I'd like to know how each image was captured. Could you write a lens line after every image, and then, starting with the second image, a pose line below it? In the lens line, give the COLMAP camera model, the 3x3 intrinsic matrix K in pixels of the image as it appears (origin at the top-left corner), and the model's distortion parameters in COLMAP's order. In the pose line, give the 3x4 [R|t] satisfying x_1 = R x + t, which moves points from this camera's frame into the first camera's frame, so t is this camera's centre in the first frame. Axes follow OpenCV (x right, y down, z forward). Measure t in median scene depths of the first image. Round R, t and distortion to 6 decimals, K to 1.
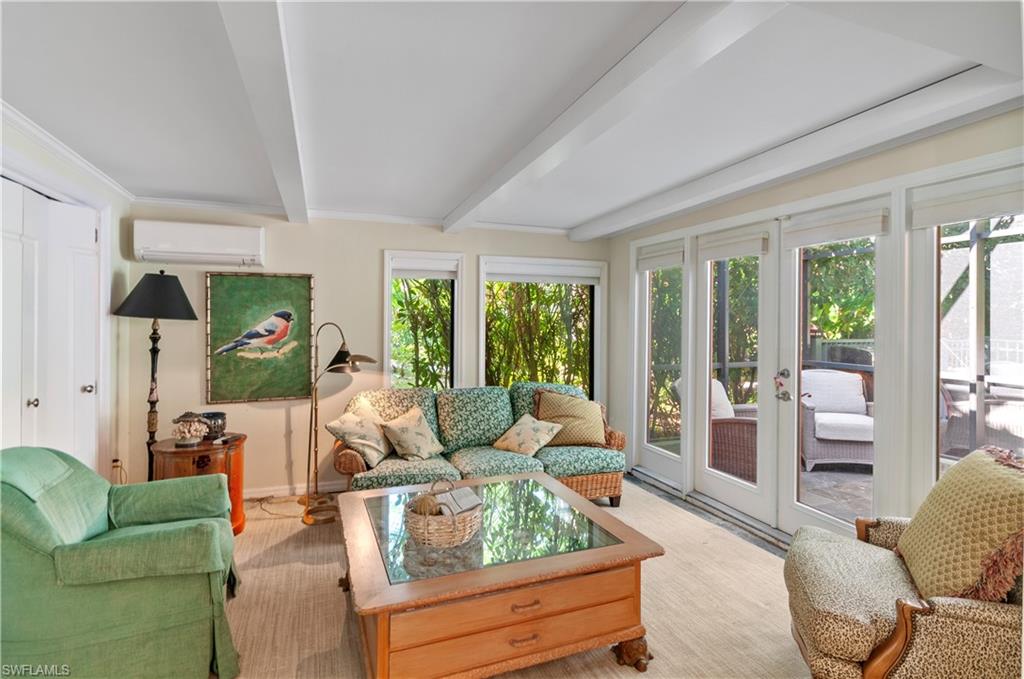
lens RADIAL K [[509.6, 0, 516.4], [0, 509.6, 330.6], [0, 0, 1]] dist [0.001643, 0.000704]
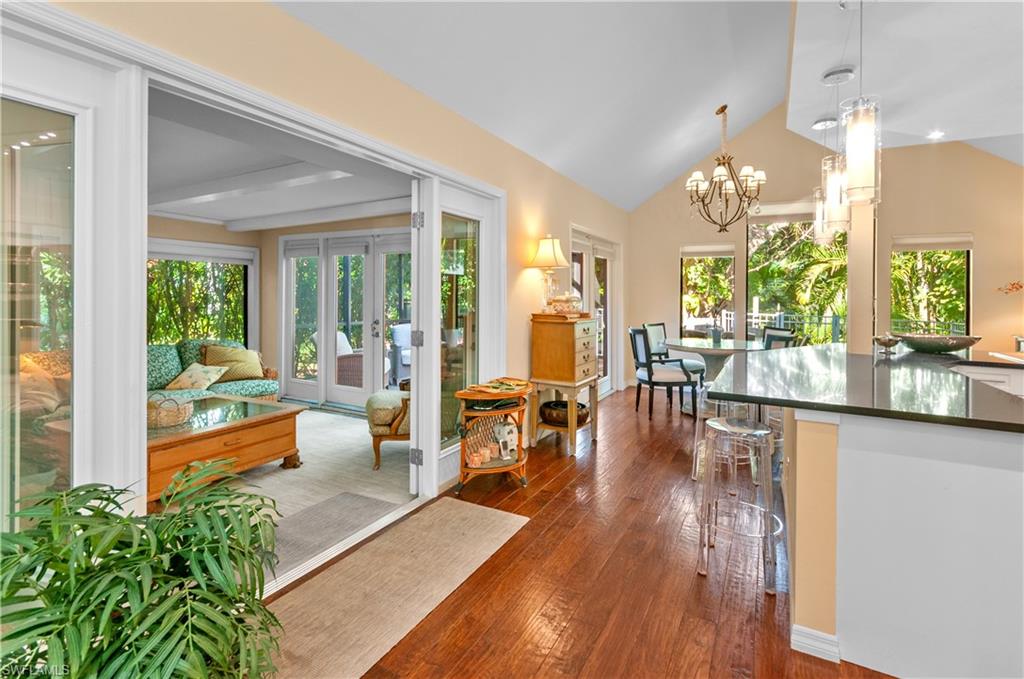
lens RADIAL K [[465.1, 0, 521.7], [0, 465.1, 299.8], [0, 0, 1]] dist [0.000547, -0.000270]
pose [[0.747465, -0.001309, 0.664300, -0.145955], [0.005822, 0.999973, -0.004581, 0.011811], [-0.664276, 0.007292, 0.747452, -0.453848]]
